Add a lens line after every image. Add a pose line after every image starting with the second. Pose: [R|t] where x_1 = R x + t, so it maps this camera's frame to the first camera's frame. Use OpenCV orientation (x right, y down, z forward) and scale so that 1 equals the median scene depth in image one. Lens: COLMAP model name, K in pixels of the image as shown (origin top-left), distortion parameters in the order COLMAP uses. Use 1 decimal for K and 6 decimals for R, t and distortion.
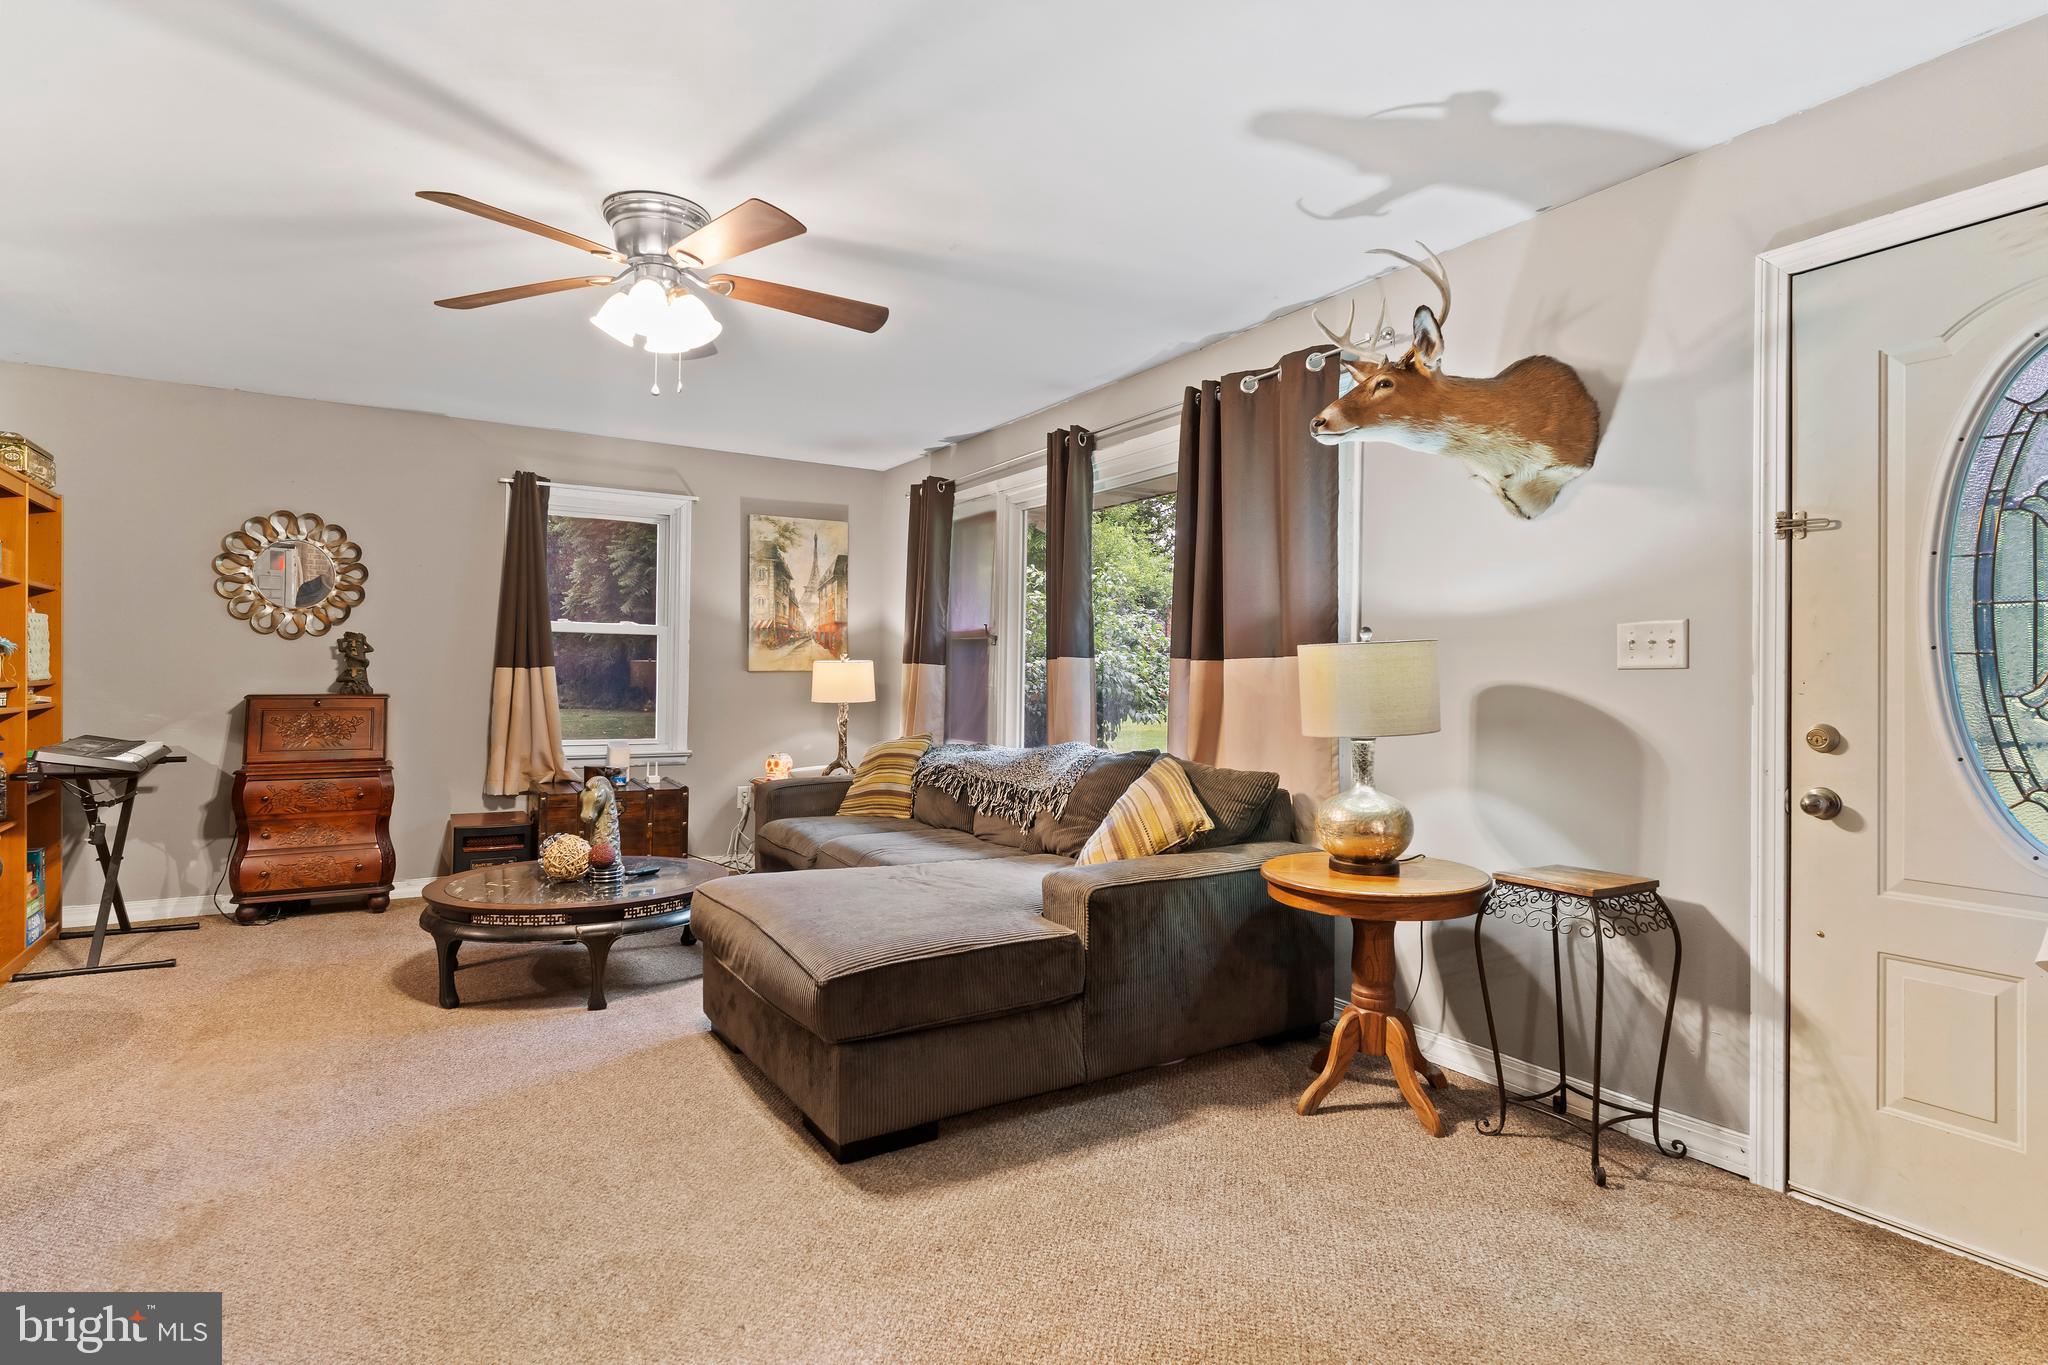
lens RADIAL K [[1050.3, 0, 1054.7], [0, 1050.3, 675.7], [0, 0, 1]] dist [-0.008636, 0.005631]
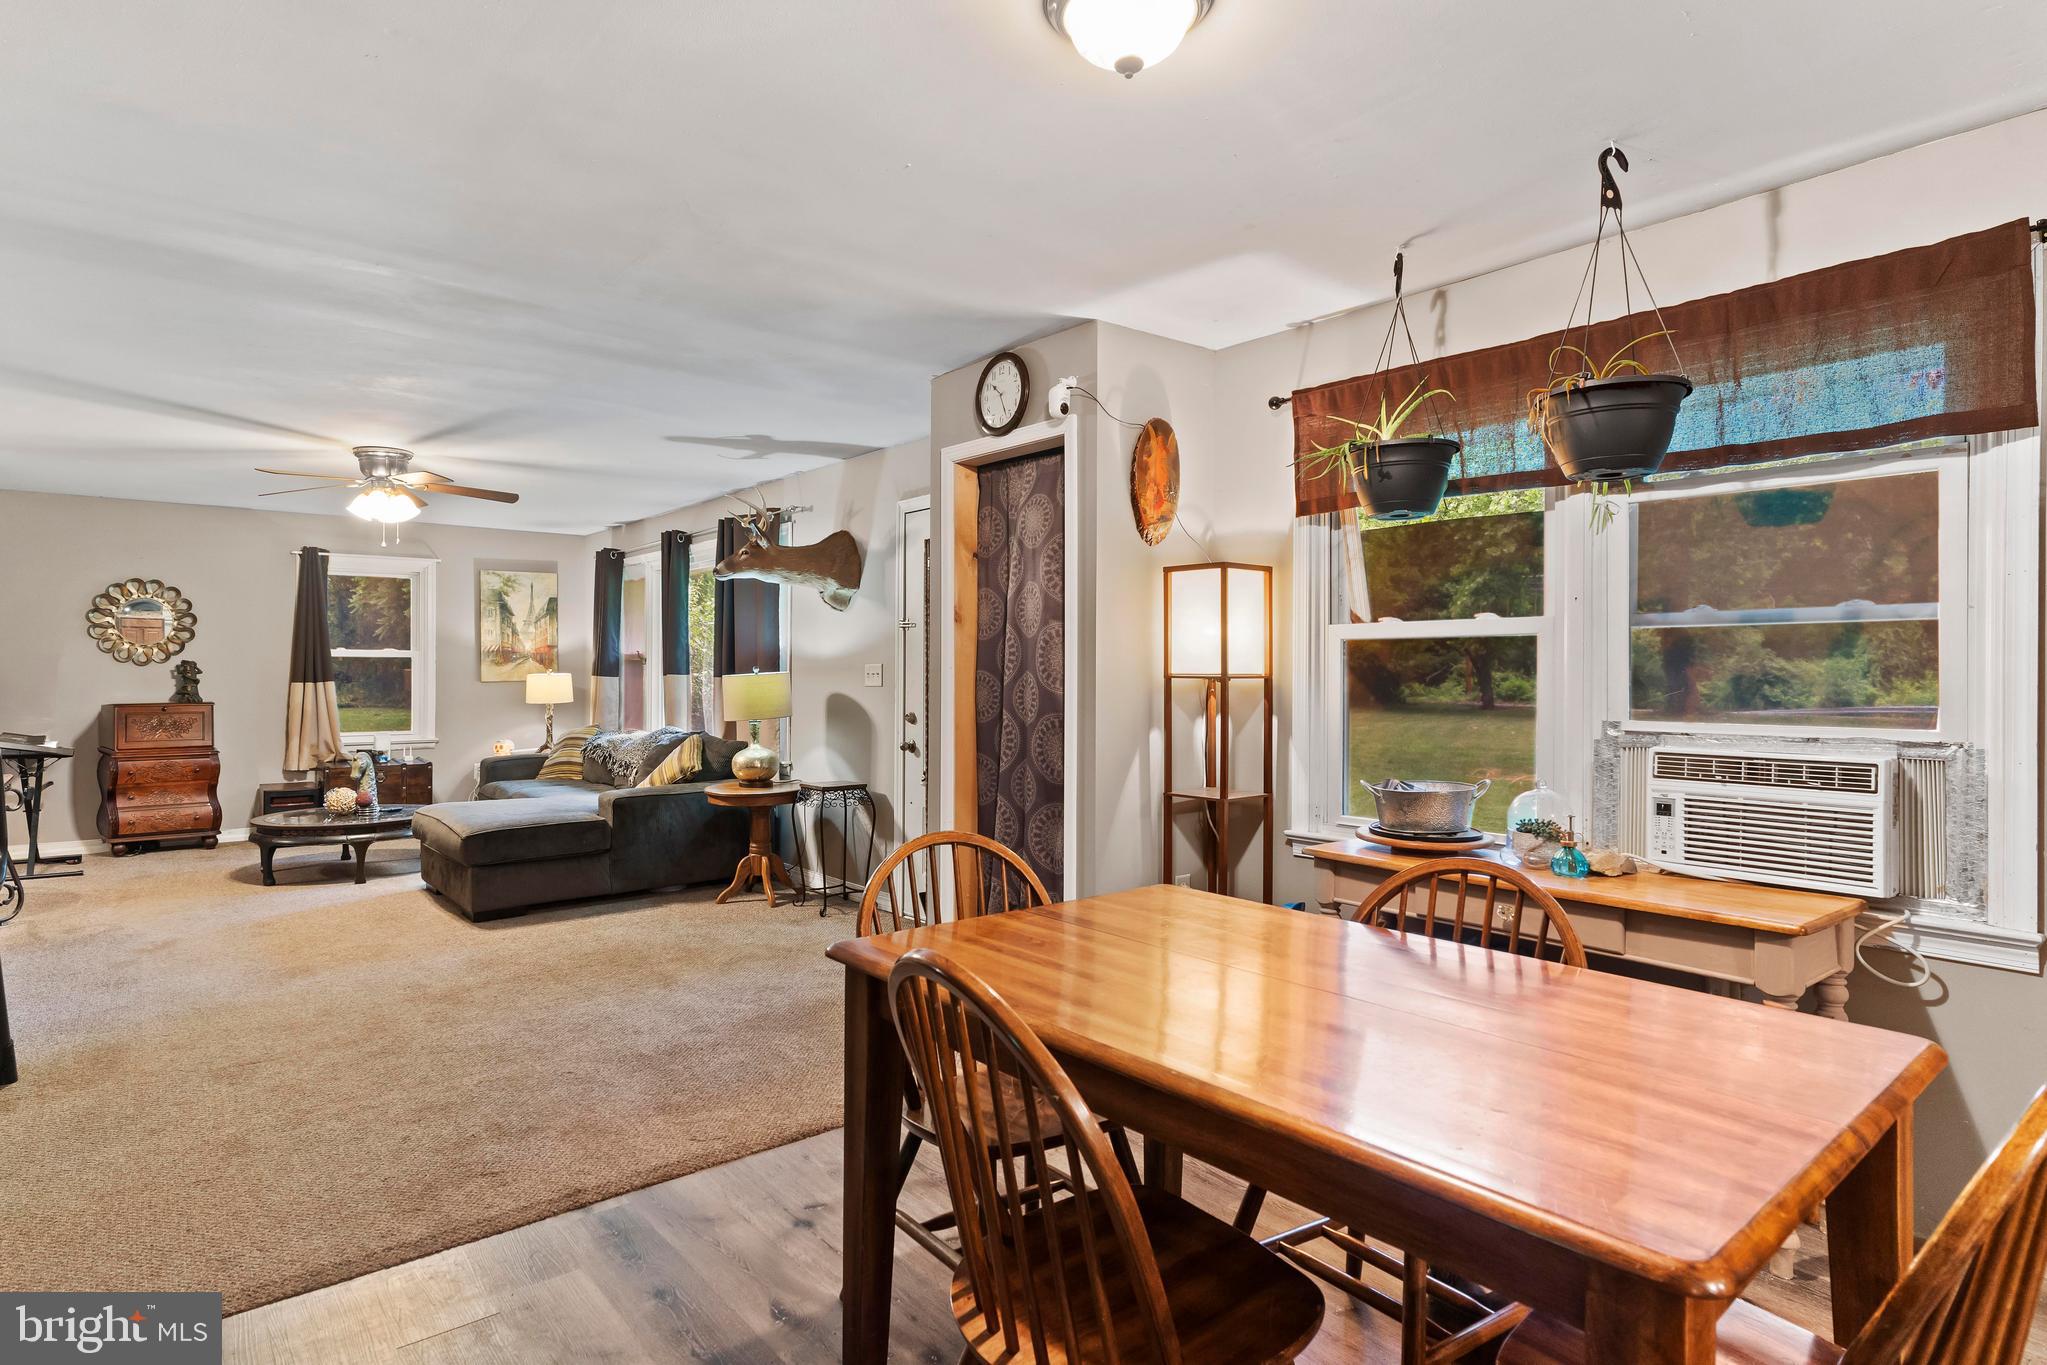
lens RADIAL K [[1049.8, 0, 997.9], [0, 1049.8, 676.3], [0, 0, 1]] dist [-0.008636, 0.005631]
pose [[0.993684, -0.009999, 0.111764, 0.303342], [0.008889, 0.999906, 0.010426, -0.025186], [-0.111858, -0.009367, 0.993680, -0.601923]]
